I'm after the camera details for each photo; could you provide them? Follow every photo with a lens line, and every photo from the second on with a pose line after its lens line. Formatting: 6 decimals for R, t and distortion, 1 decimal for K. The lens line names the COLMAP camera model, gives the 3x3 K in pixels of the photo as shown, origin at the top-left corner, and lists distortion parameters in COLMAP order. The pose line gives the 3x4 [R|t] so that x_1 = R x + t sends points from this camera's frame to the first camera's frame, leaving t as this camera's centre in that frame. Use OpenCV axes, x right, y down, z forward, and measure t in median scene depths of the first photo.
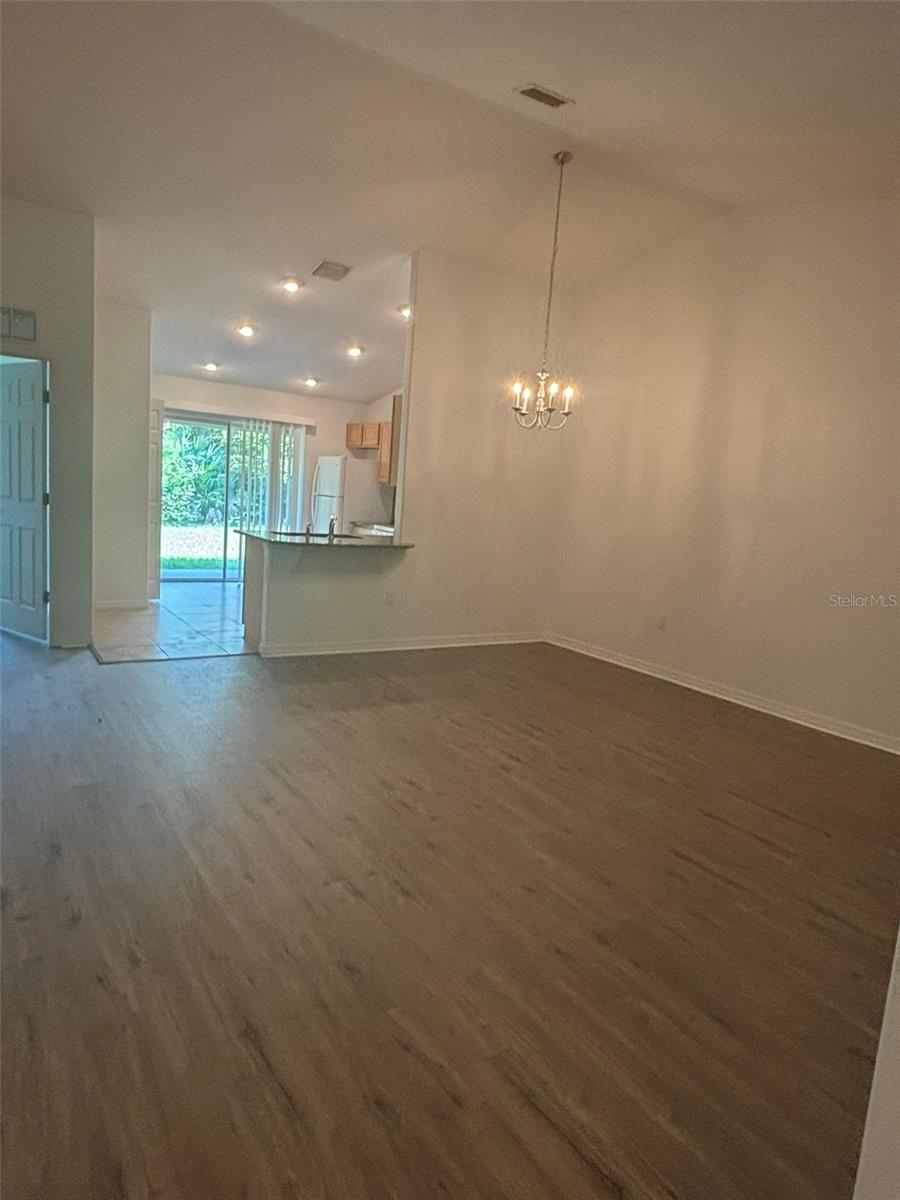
lens RADIAL K [[756.5, 0, 450.0], [0, 756.5, 600.0], [0, 0, 1]] dist [0.002408, -0.000229]
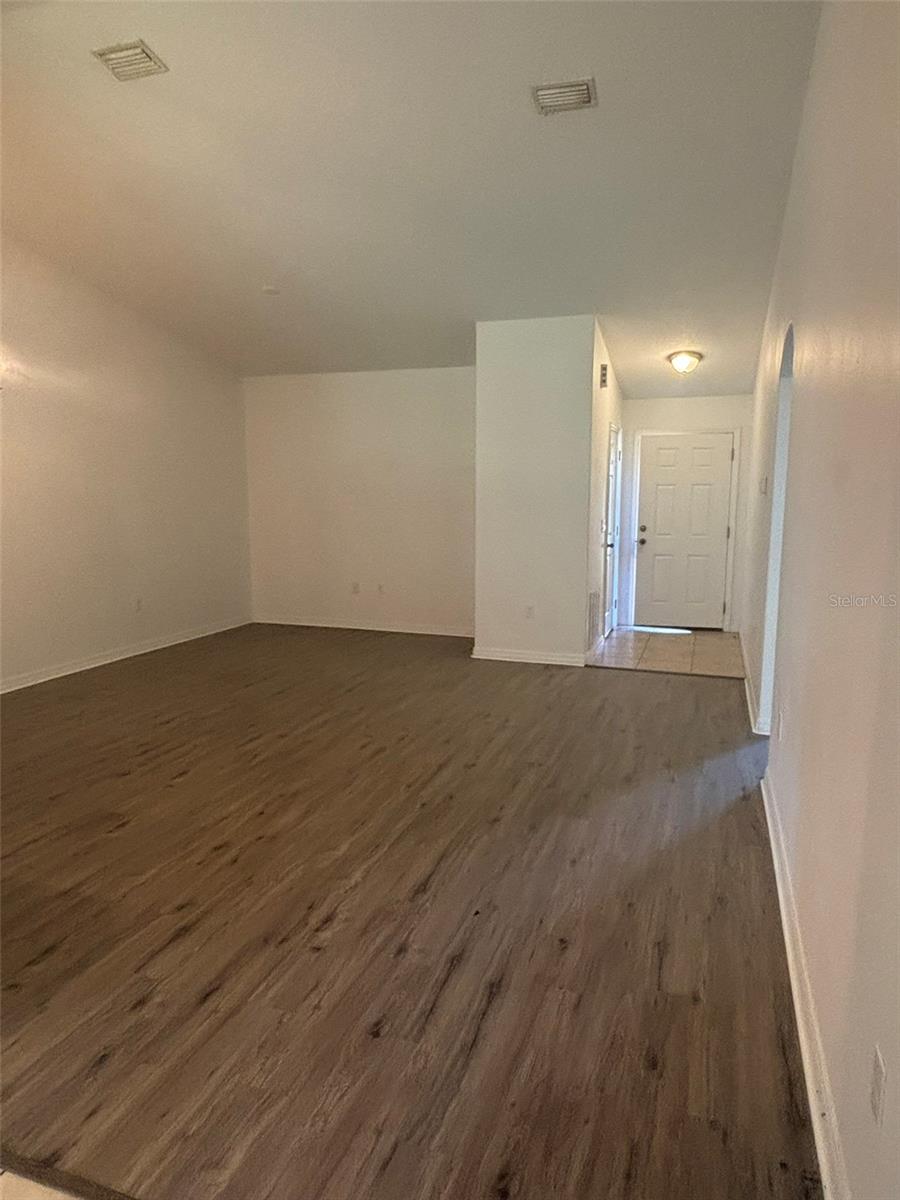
lens RADIAL K [[756.5, 0, 450.0], [0, 756.5, 600.0], [0, 0, 1]] dist [0.002408, -0.000229]
pose [[-0.605305, -0.194762, 0.771799, -0.840233], [0.071553, 0.952366, 0.296445, -0.274679], [-0.792771, 0.234664, -0.562536, 1.233180]]
